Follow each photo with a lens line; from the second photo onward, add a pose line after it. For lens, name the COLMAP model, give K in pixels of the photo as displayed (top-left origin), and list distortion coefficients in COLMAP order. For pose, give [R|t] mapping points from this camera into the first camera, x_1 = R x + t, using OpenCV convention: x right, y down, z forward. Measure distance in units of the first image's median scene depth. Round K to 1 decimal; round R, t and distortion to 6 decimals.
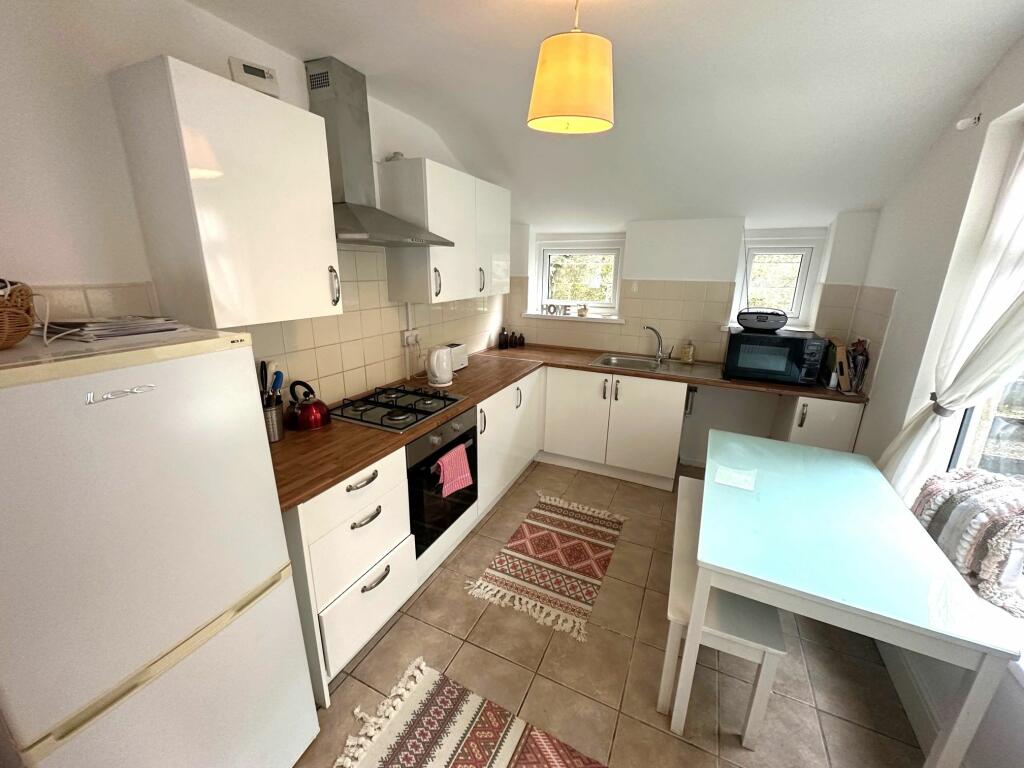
lens RADIAL K [[406.0, 0, 512.0], [0, 406.0, 384.0], [0, 0, 1]] dist [-0.001146, 0.000021]
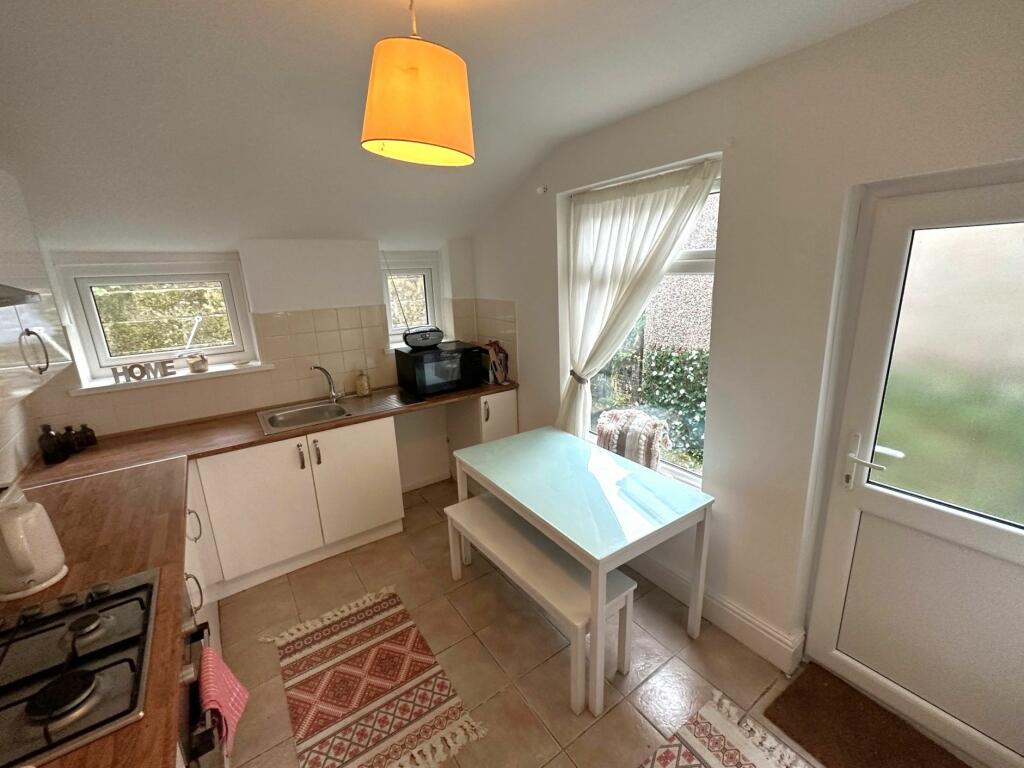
lens RADIAL K [[435.6, 0, 528.5], [0, 435.6, 385.3], [0, 0, 1]] dist [-0.000532, 0.000026]
pose [[0.472686, -0.253744, 0.843909, -0.264675], [0.275717, 0.952152, 0.131857, -0.121914], [-0.836988, 0.170353, 0.520030, 0.215126]]
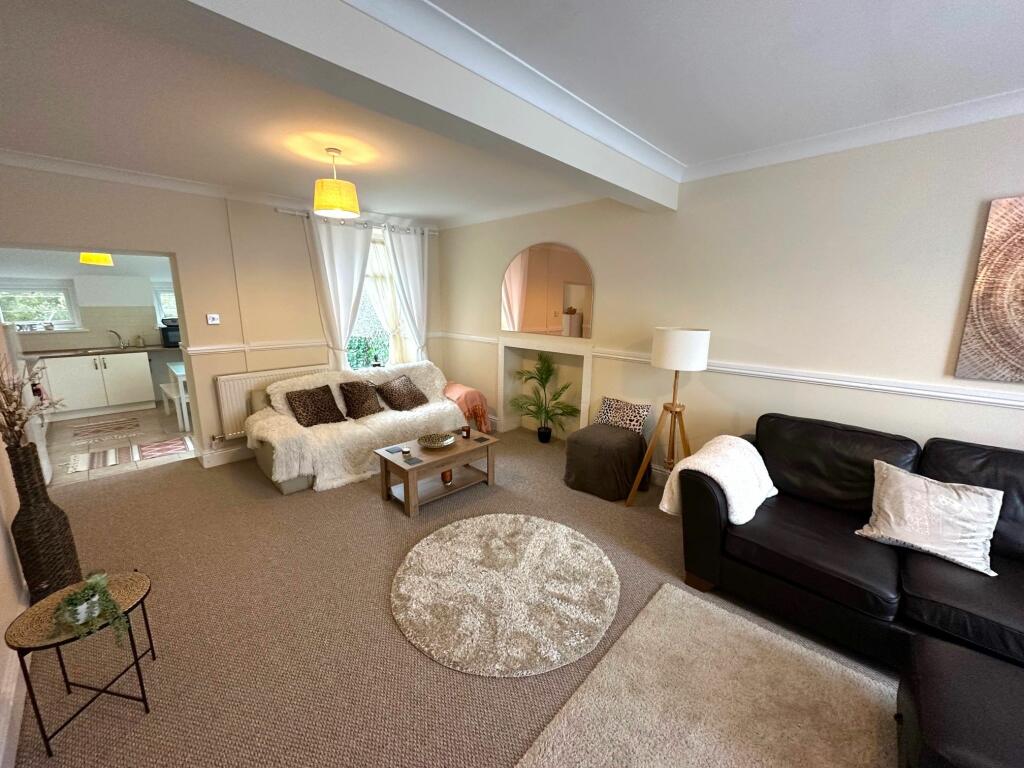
lens RADIAL K [[406.0, 0, 512.0], [0, 406.0, 384.0], [0, 0, 1]] dist [-0.001146, 0.000021]
pose [[0.321089, -0.198477, 0.926018, -1.037140], [0.254477, 0.959914, 0.117504, 0.423080], [-0.912219, 0.197920, 0.358726, -1.606999]]
